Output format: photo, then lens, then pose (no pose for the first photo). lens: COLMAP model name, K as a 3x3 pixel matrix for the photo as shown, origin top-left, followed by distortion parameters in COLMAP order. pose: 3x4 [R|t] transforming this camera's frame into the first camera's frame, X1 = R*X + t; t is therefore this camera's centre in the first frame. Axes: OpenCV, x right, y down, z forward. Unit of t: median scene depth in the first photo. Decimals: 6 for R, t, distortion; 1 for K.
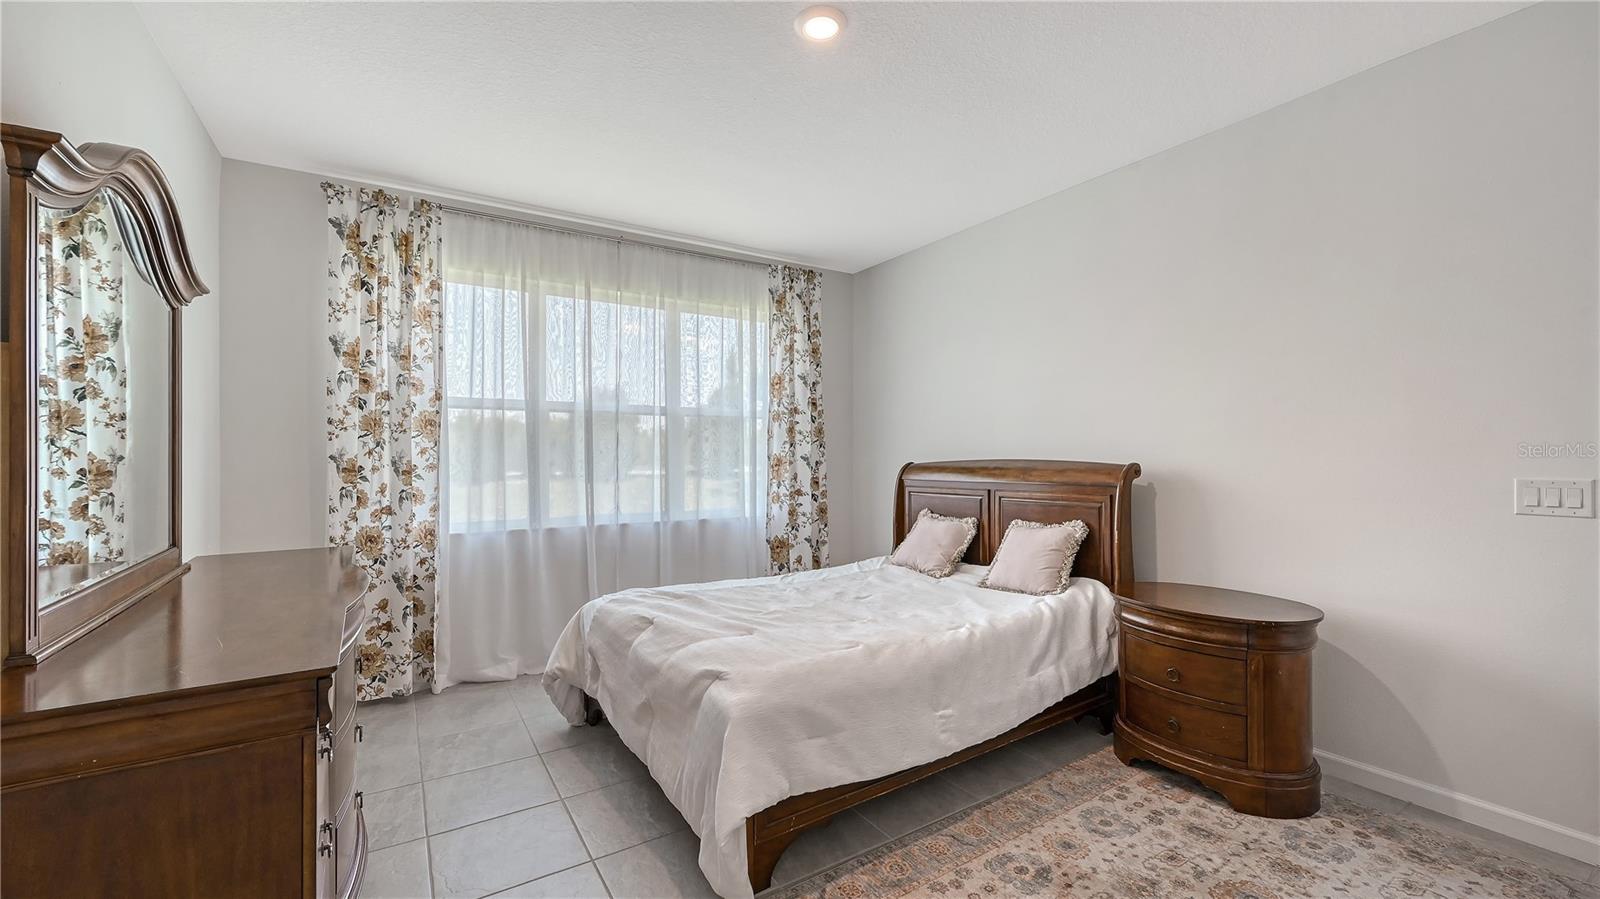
lens RADIAL K [[652.9, 0, 810.3], [0, 652.9, 454.9], [0, 0, 1]] dist [-0.003011, -0.000402]
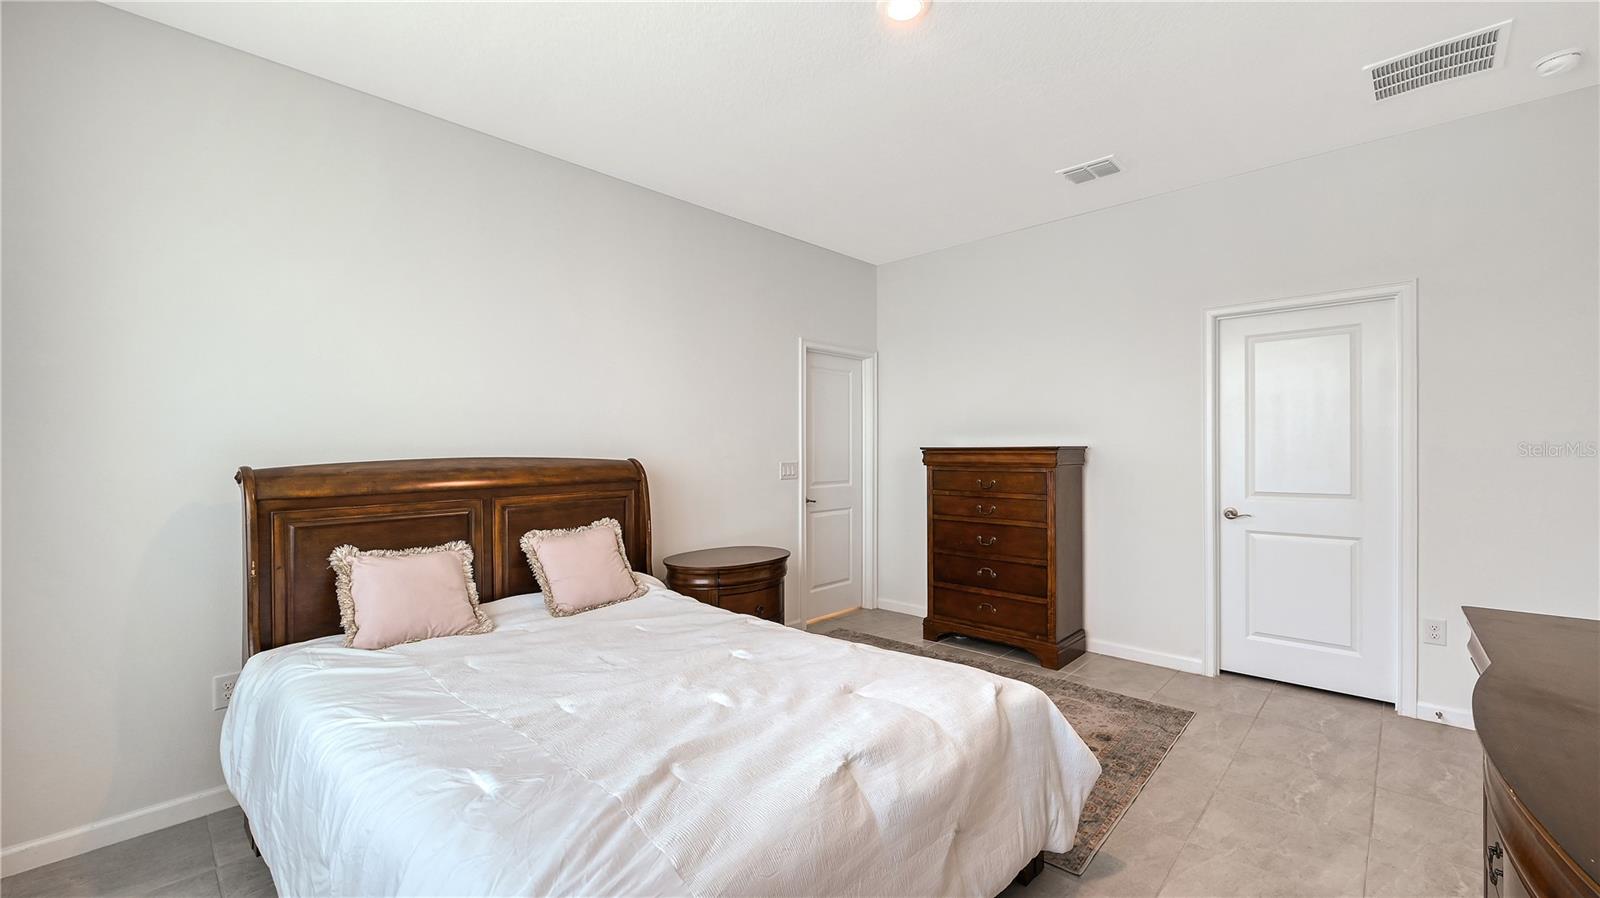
lens RADIAL K [[652.9, 0, 810.3], [0, 652.9, 454.4], [0, 0, 1]] dist [-0.003011, -0.000402]
pose [[-0.239652, -0.003129, 0.970854, -0.668943], [0.009312, 0.999941, 0.005521, 0.003966], [-0.970814, 0.010364, -0.239609, 1.037285]]
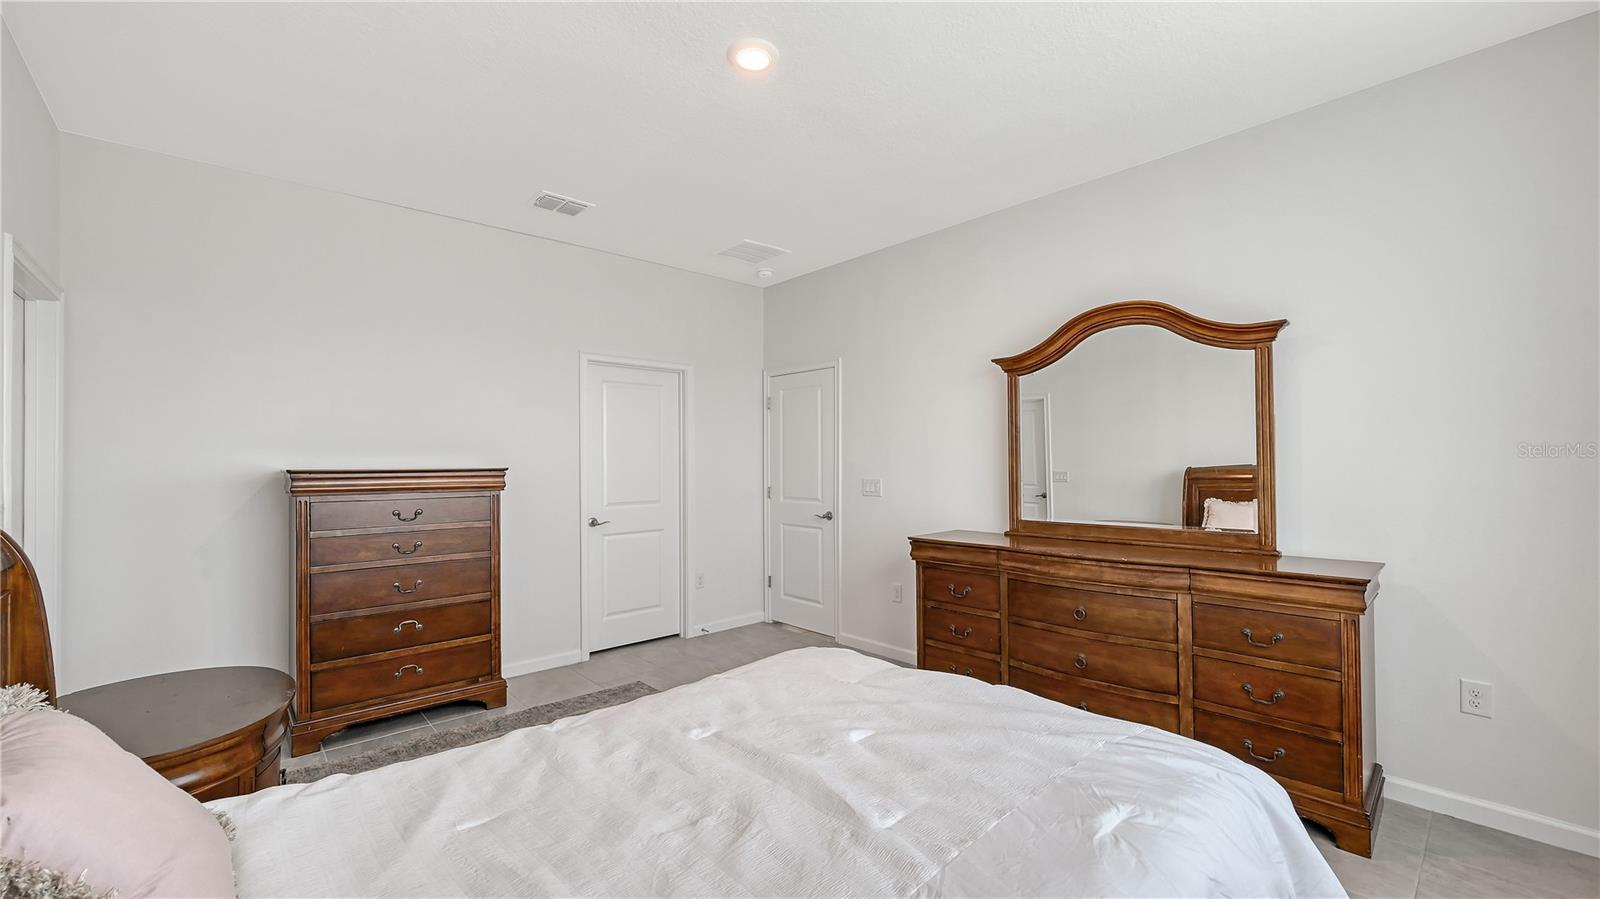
lens RADIAL K [[652.9, 0, 810.3], [0, 652.9, 454.9], [0, 0, 1]] dist [-0.003011, -0.000402]
pose [[-0.984645, 0.011135, -0.174212, 0.073243], [0.012550, 0.999897, -0.007022, -0.007233], [0.174116, -0.009101, -0.984683, 1.528424]]
